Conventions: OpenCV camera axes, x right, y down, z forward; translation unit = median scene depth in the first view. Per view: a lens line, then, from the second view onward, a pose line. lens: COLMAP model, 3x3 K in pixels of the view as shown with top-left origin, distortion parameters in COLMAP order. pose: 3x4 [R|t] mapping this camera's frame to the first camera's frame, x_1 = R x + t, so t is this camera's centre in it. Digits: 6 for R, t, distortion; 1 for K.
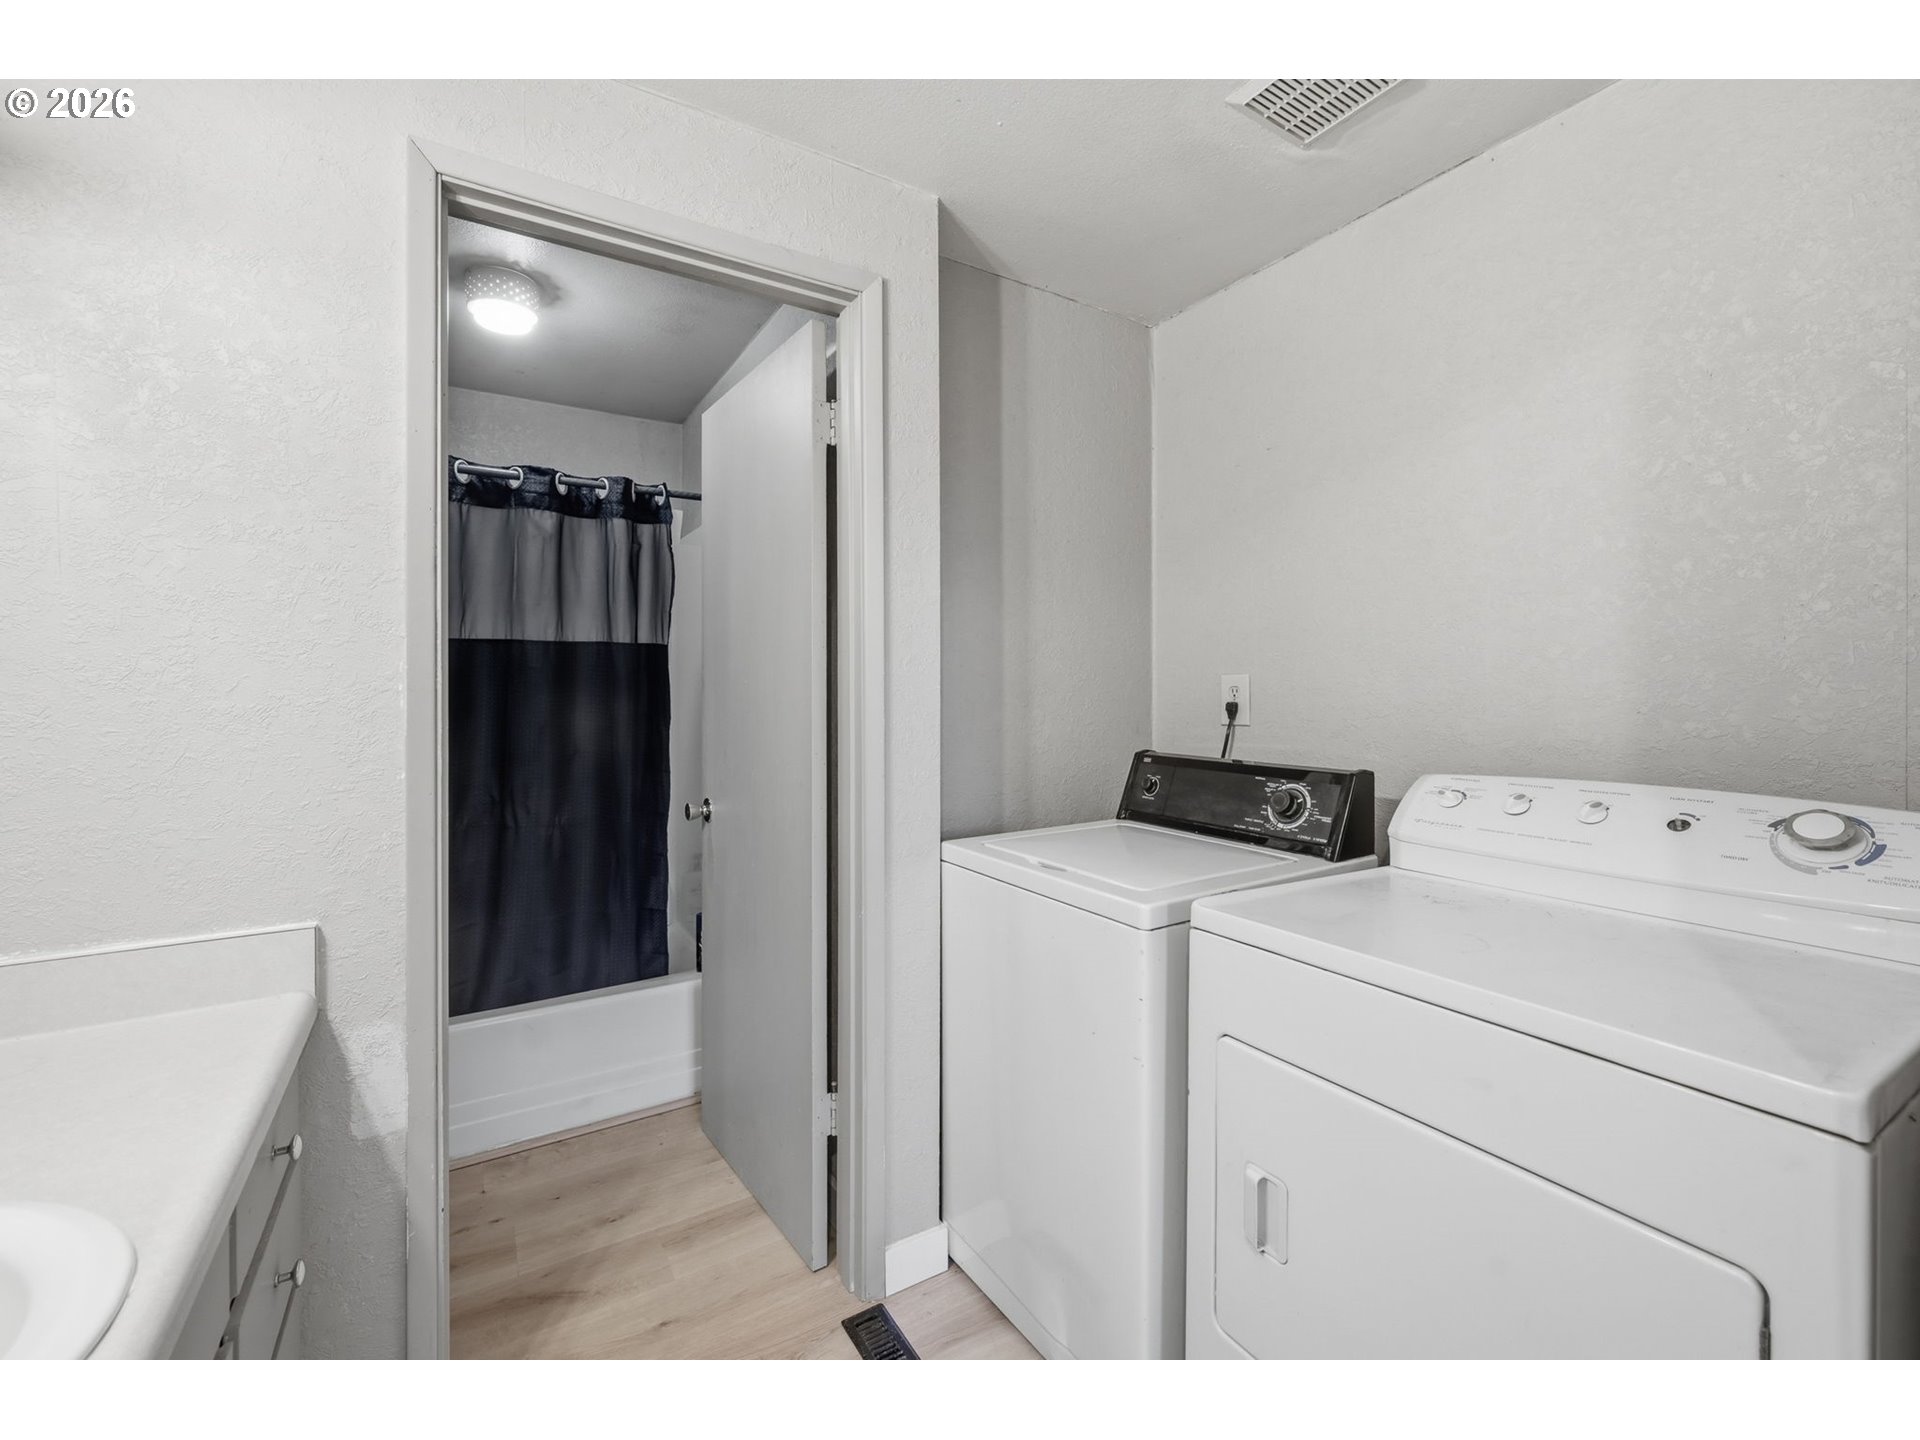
lens RADIAL K [[800.0, 0, 953.3], [0, 800.0, 710.8], [0, 0, 1]] dist [-0.000917, 0.000035]
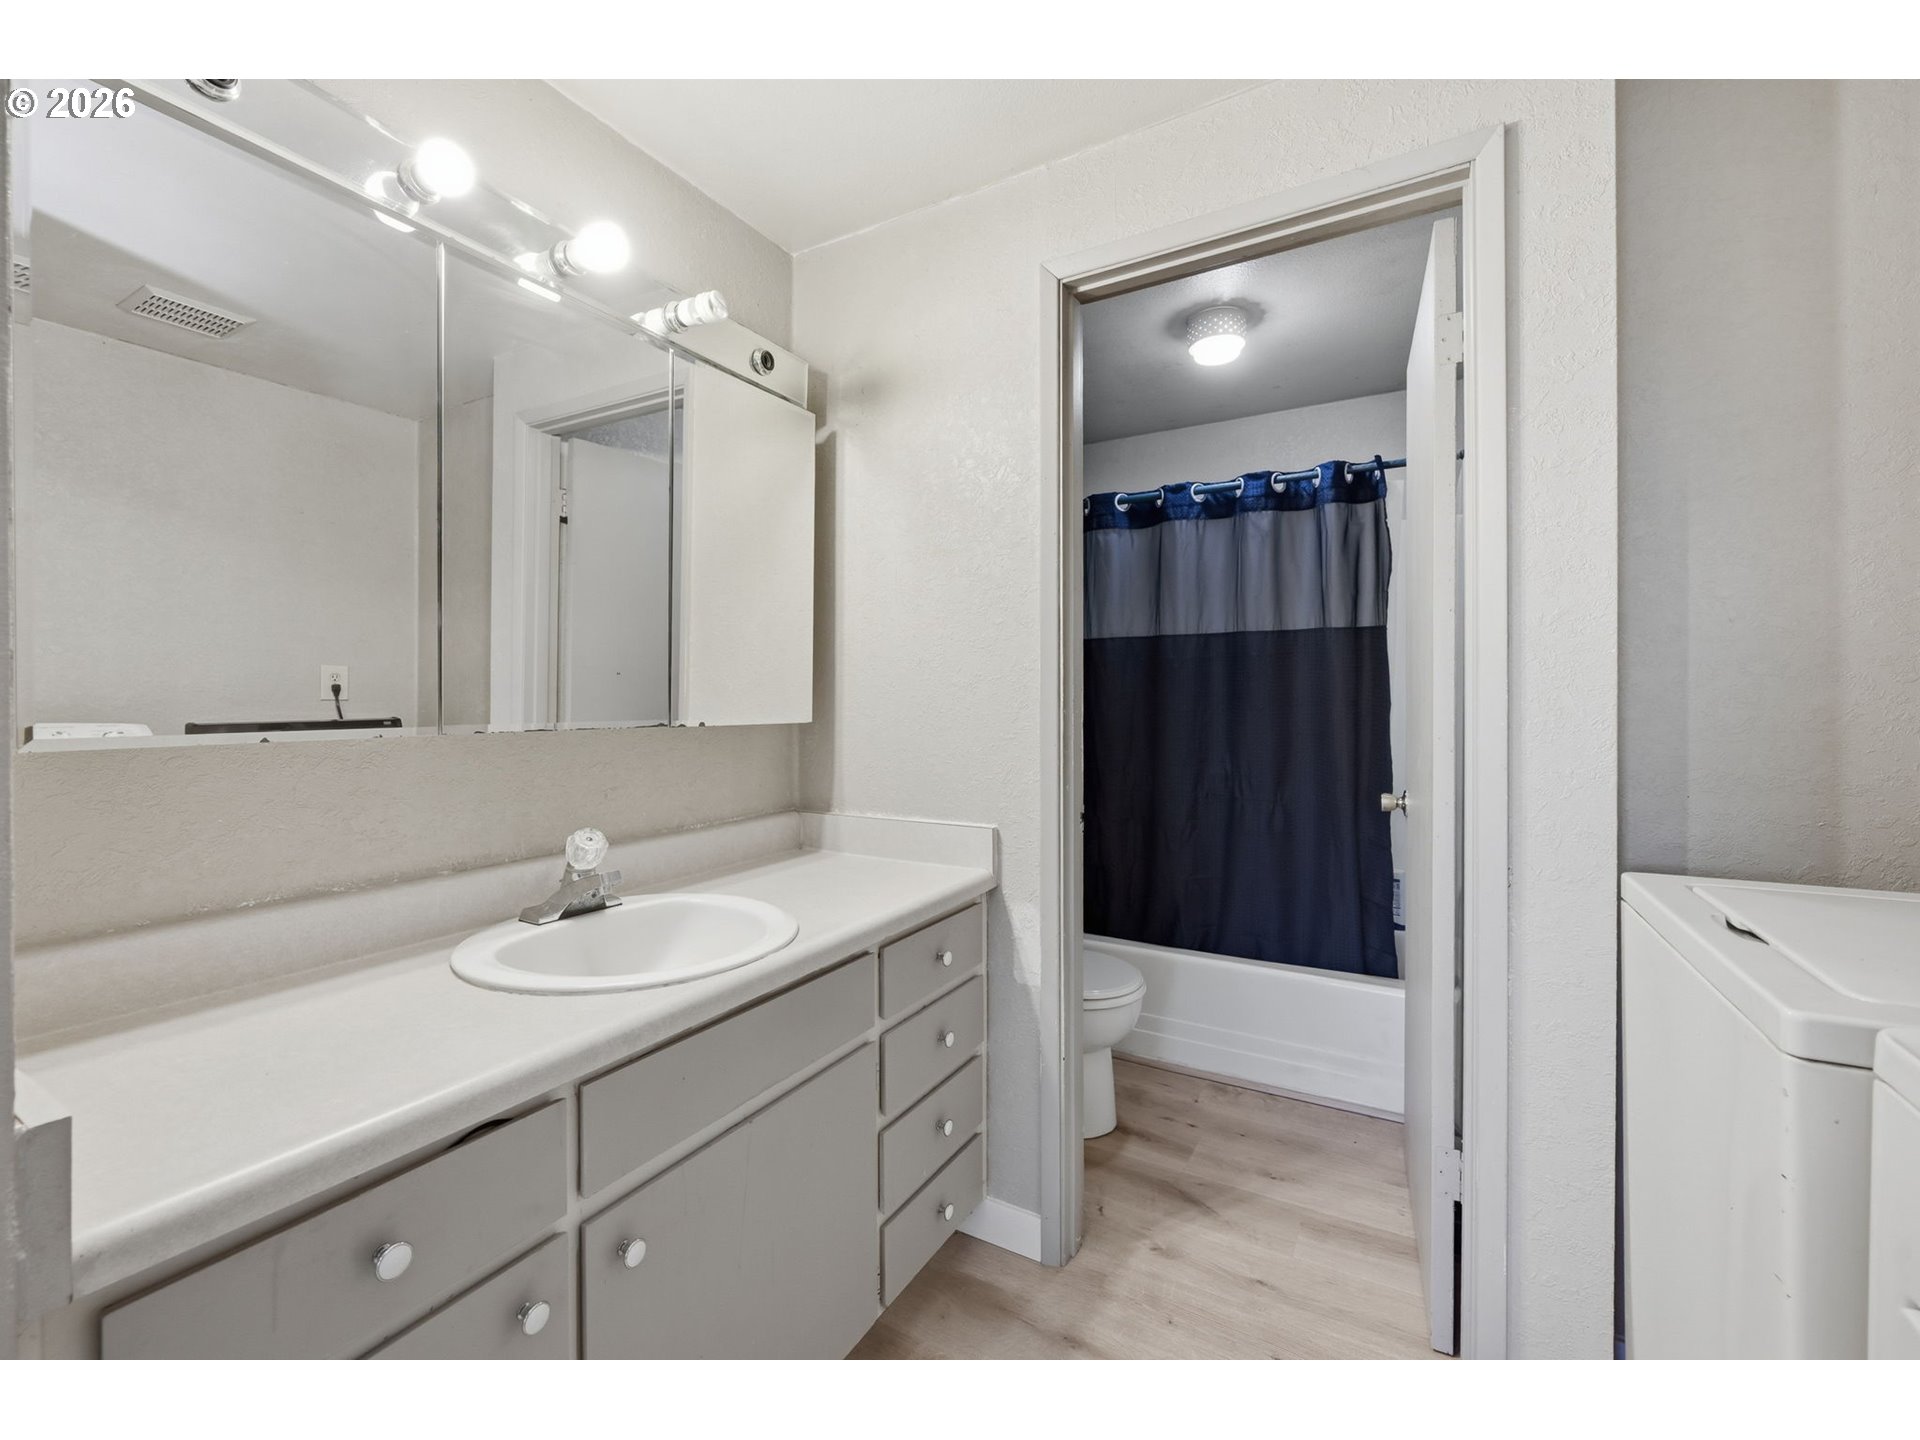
lens RADIAL K [[782.4, 0, 948.9], [0, 782.4, 718.5], [0, 0, 1]] dist [-0.001722, 0.000090]
pose [[0.477661, 0.025041, -0.878188, 0.232450], [-0.017720, 0.999665, 0.018867, 0.020085], [0.878366, 0.006549, 0.477944, 0.118075]]
